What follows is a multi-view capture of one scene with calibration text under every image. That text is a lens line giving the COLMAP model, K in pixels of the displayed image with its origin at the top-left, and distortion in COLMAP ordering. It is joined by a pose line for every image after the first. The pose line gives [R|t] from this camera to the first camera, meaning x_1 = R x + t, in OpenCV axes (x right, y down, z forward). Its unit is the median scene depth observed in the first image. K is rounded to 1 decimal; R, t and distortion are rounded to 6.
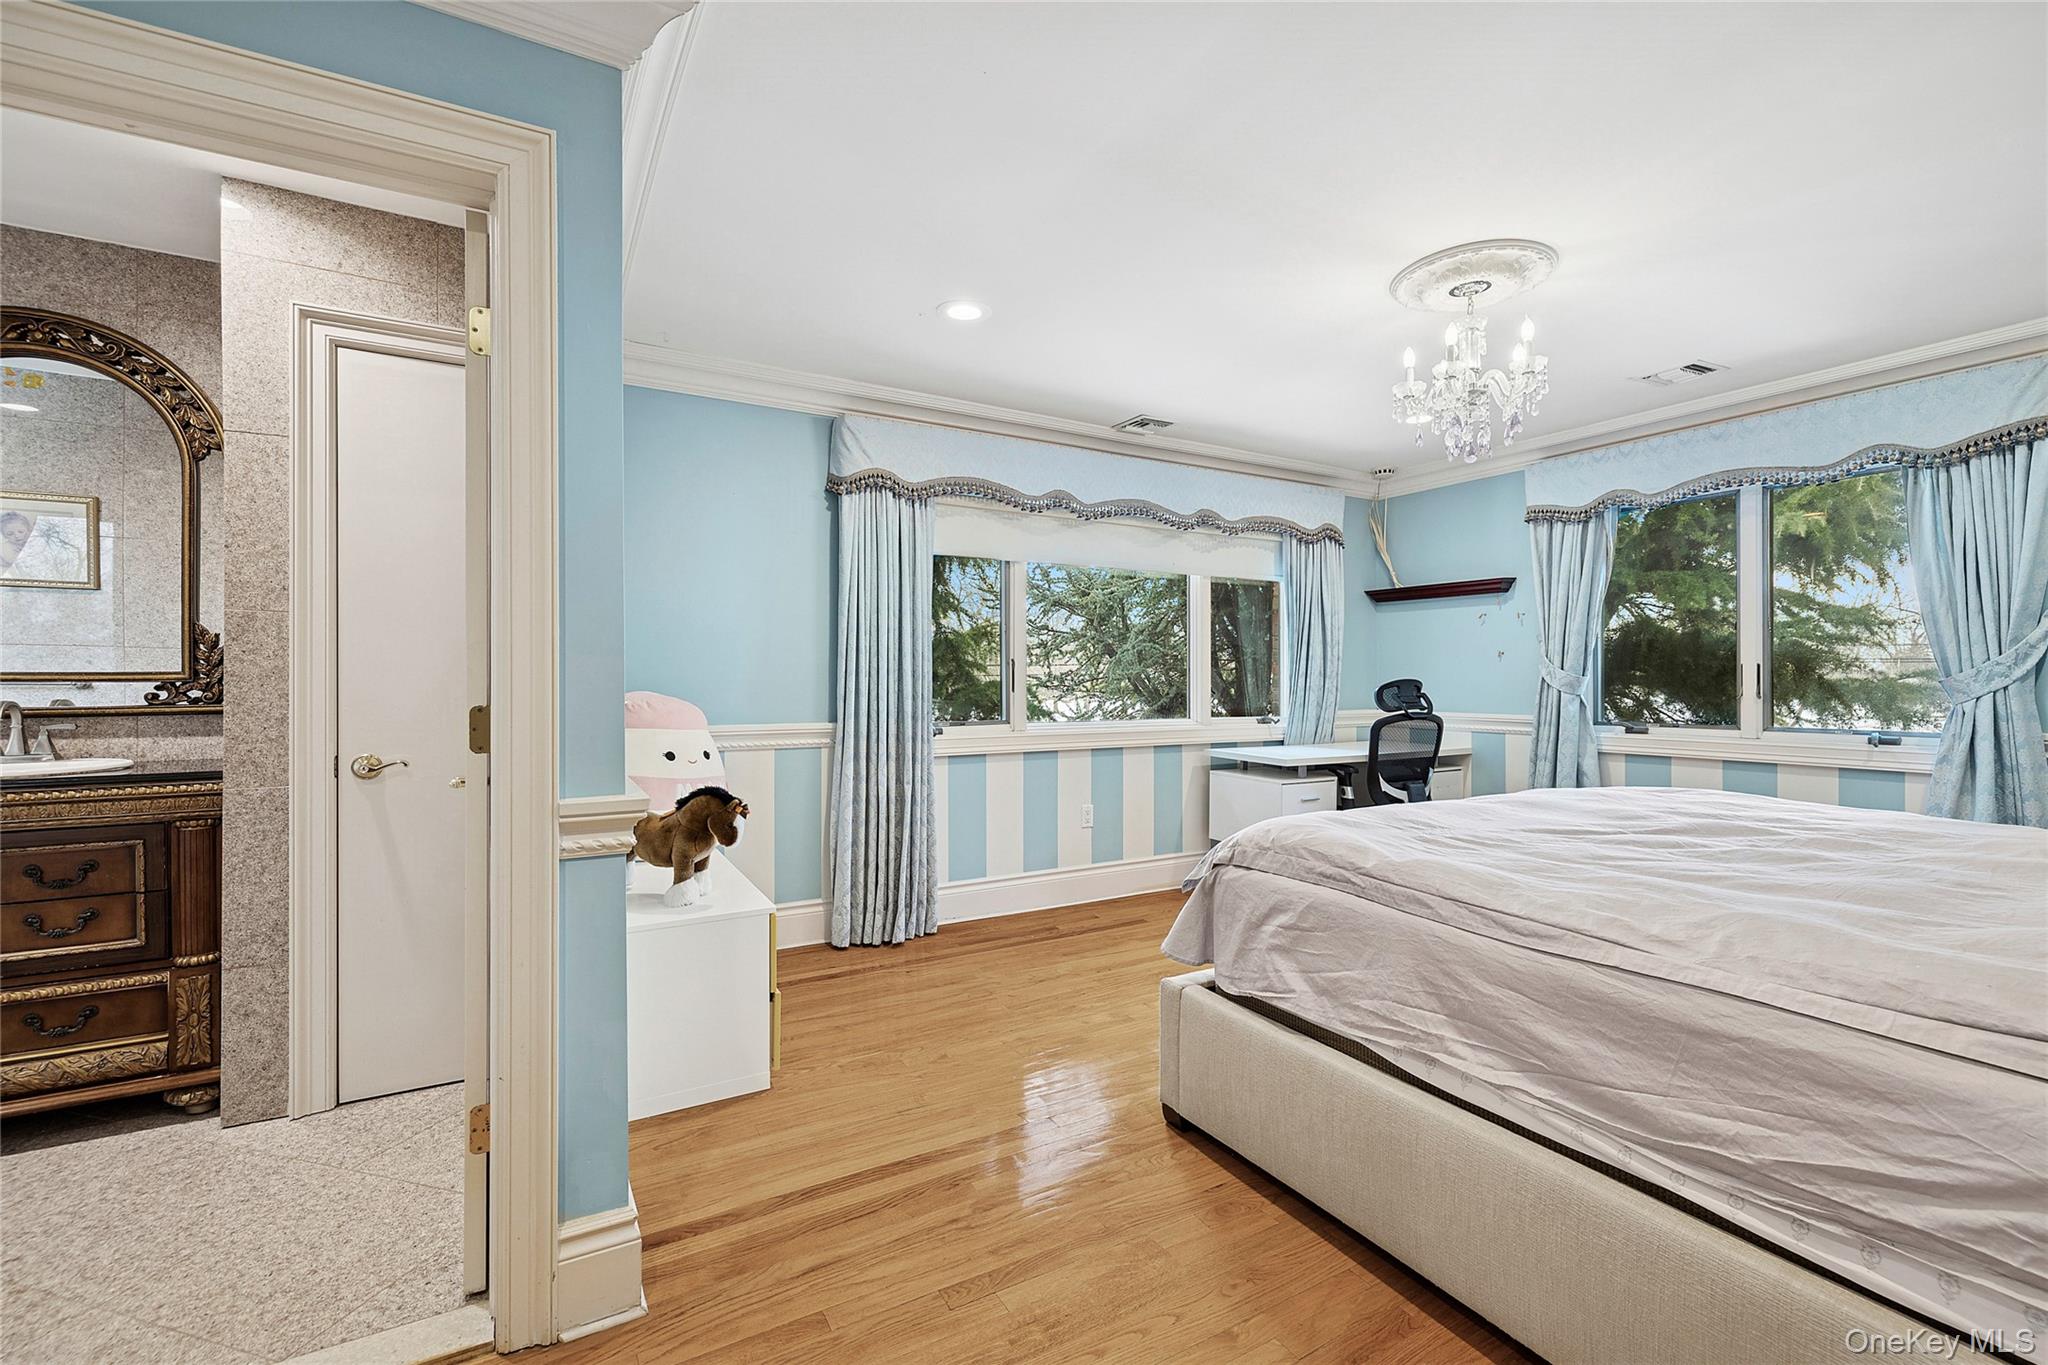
lens RADIAL K [[887.3, 0, 1026.9], [0, 887.3, 671.0], [0, 0, 1]] dist [0.001200, 0.000445]
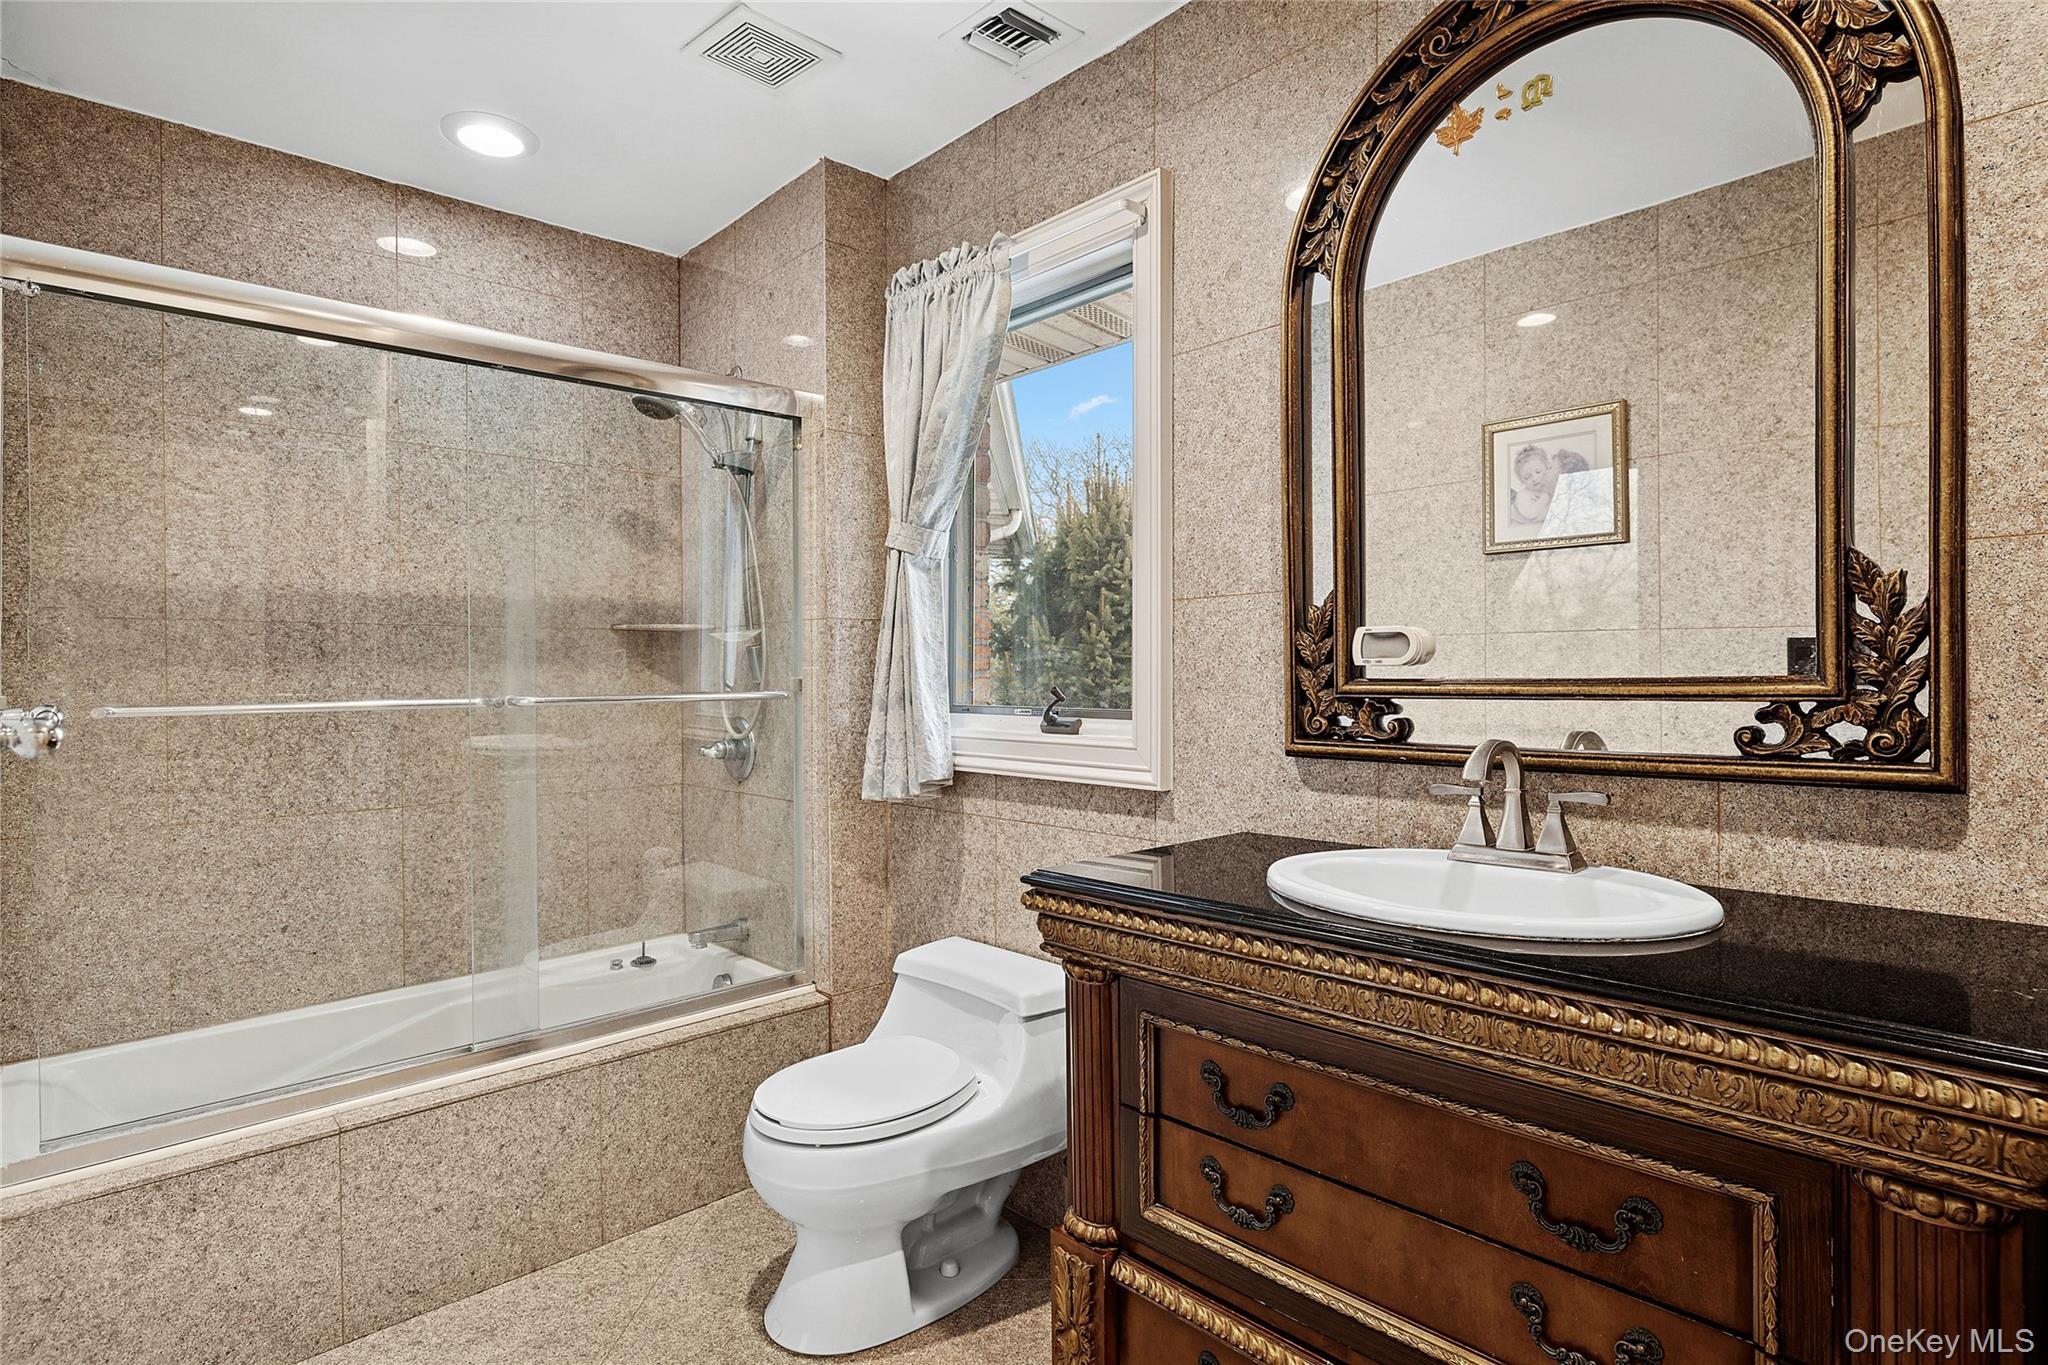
lens RADIAL K [[1046.9, 0, 1023.3], [0, 1046.9, 672.8], [0, 0, 1]] dist [-0.005568, -0.001908]
pose [[0.248563, 0.000040, -0.968616, -0.603234], [0.005485, 0.999984, 0.001449, -0.003169], [0.968600, -0.005673, 0.248559, 0.556971]]
